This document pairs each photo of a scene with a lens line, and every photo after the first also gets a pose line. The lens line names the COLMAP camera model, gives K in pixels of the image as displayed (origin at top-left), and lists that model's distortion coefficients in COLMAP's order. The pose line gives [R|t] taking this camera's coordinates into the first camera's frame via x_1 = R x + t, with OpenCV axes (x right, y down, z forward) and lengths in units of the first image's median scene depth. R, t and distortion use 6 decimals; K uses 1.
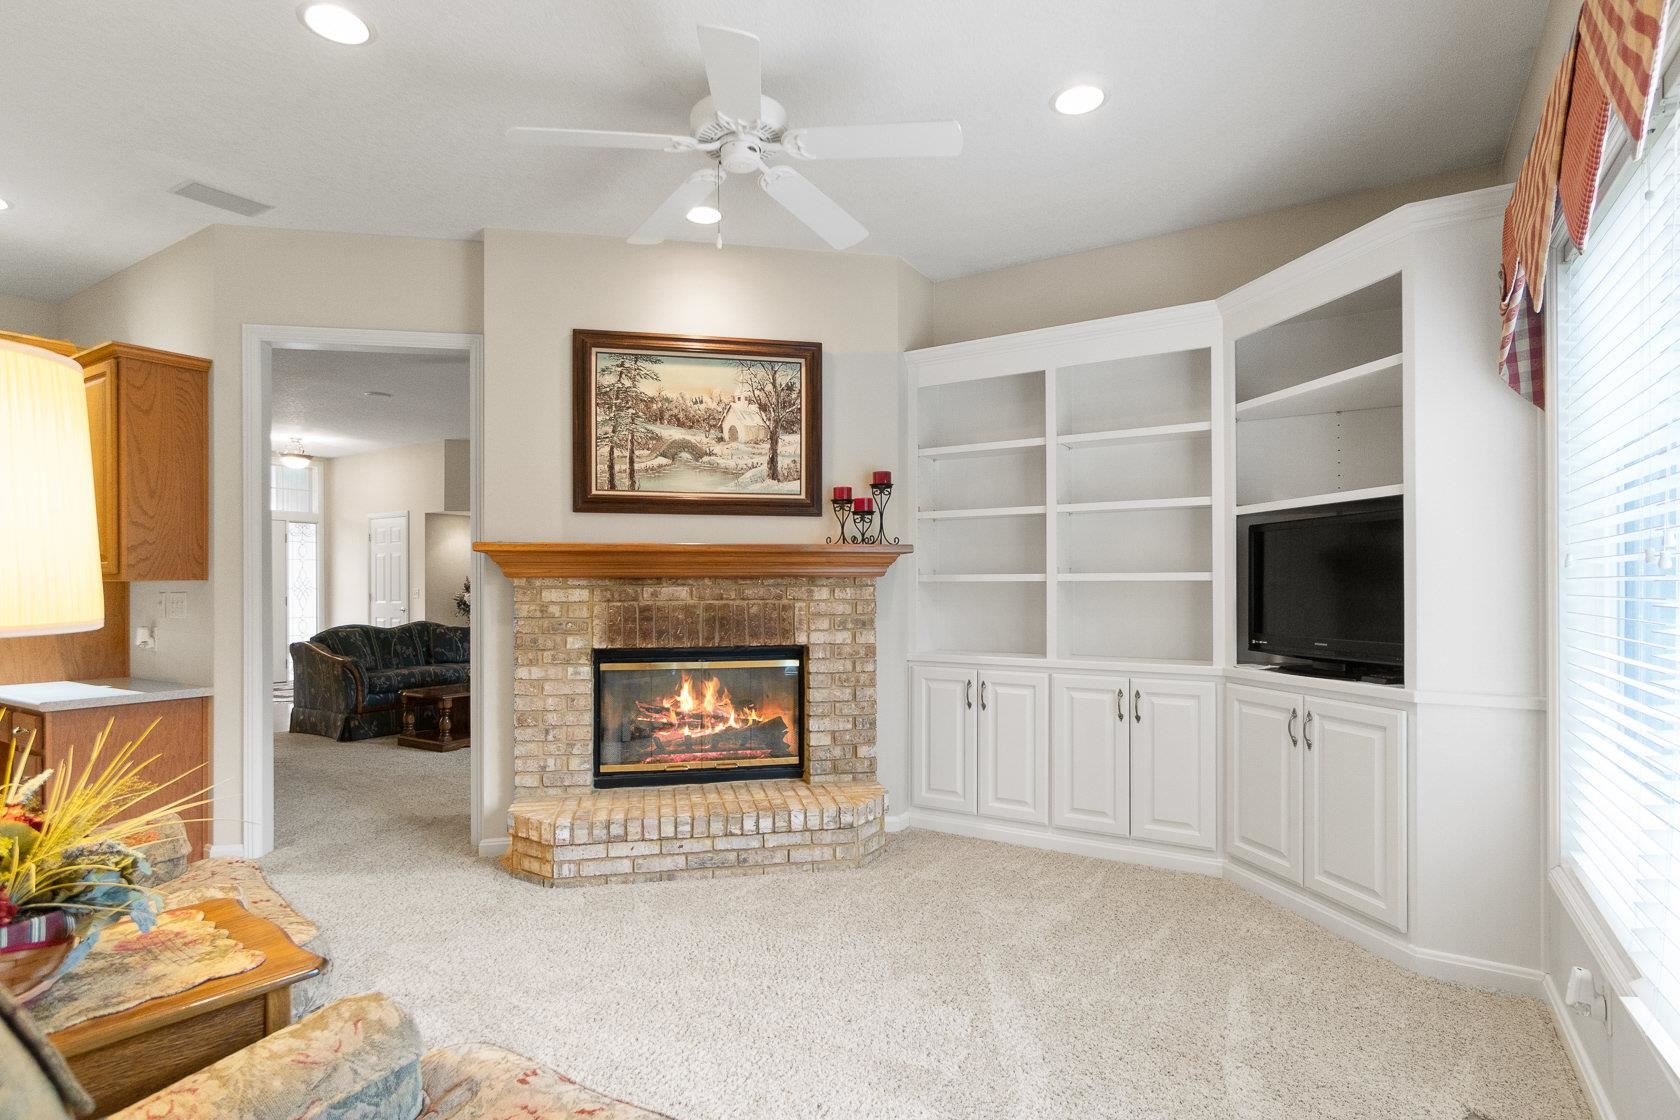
lens RADIAL K [[856.4, 0, 804.6], [0, 856.4, 579.7], [0, 0, 1]] dist [-0.002331, 0.000471]
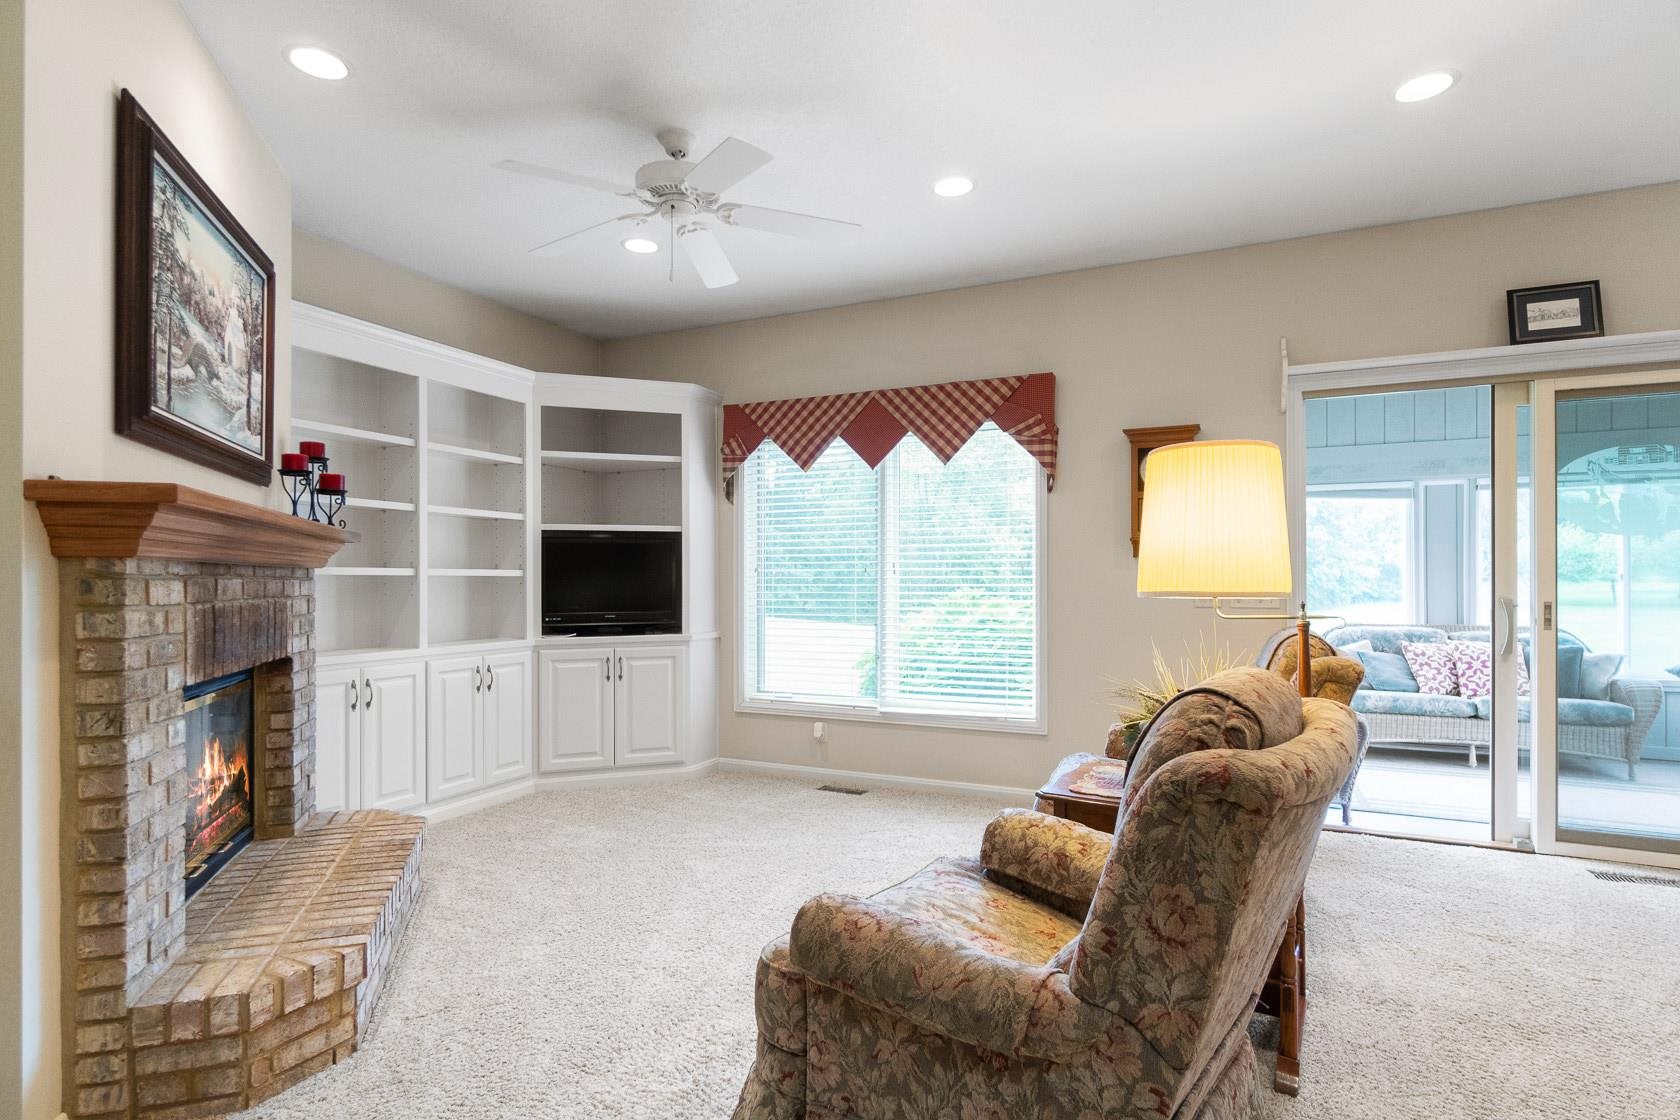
lens RADIAL K [[856.4, 0, 837.8], [0, 856.4, 576.0], [0, 0, 1]] dist [-0.002331, 0.000471]
pose [[-0.138611, 0.009371, 0.990303, -0.918861], [-0.001340, 0.999953, -0.009650, 0.012911], [-0.990346, -0.002665, -0.138592, 0.691764]]
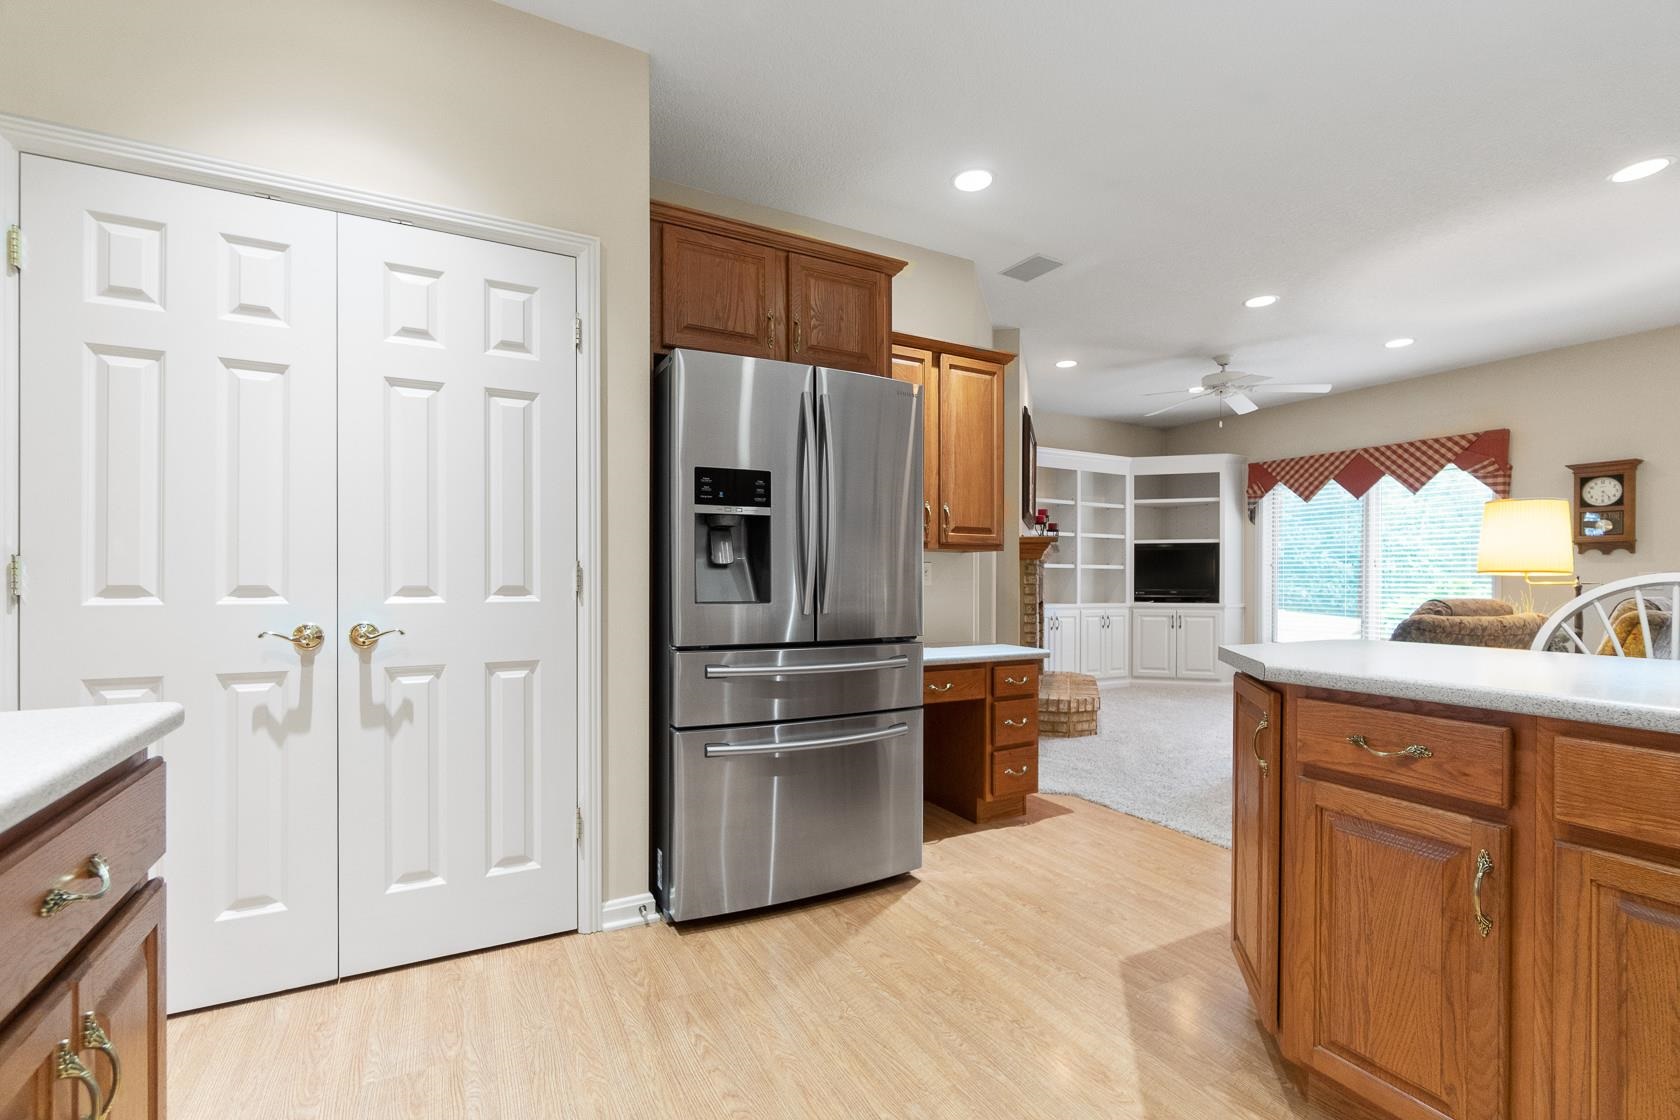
lens RADIAL K [[729.1, 0, 827.8], [0, 729.1, 577.2], [0, 0, 1]] dist [-0.005426, 0.000482]
pose [[0.494443, 0.009613, 0.869157, -1.779127], [-0.011554, 0.999923, -0.004486, 0.044031], [-0.869133, -0.007824, 0.494516, 0.696418]]
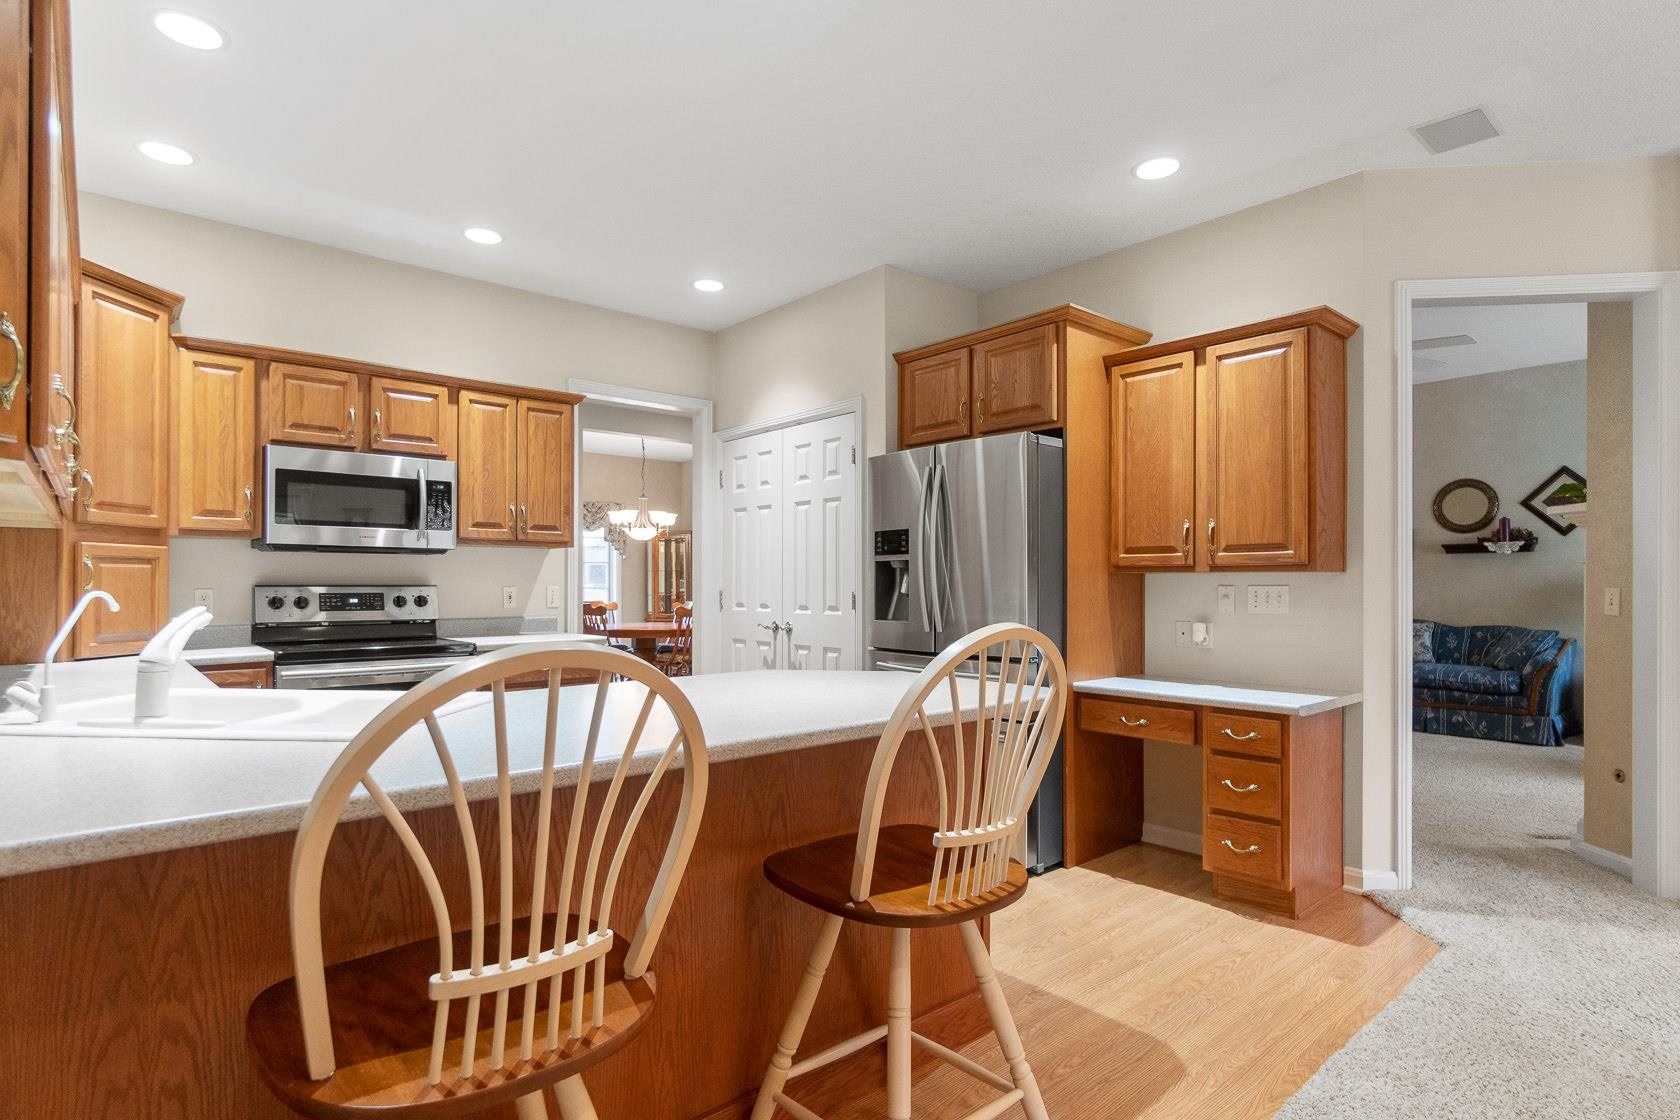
lens RADIAL K [[856.4, 0, 815.6], [0, 856.4, 579.8], [0, 0, 1]] dist [-0.002331, 0.000471]
pose [[0.953887, 0.004064, -0.300140, -1.020347], [-0.003353, 0.999990, 0.002885, 0.009106], [0.300148, -0.001746, 0.953891, -0.009942]]
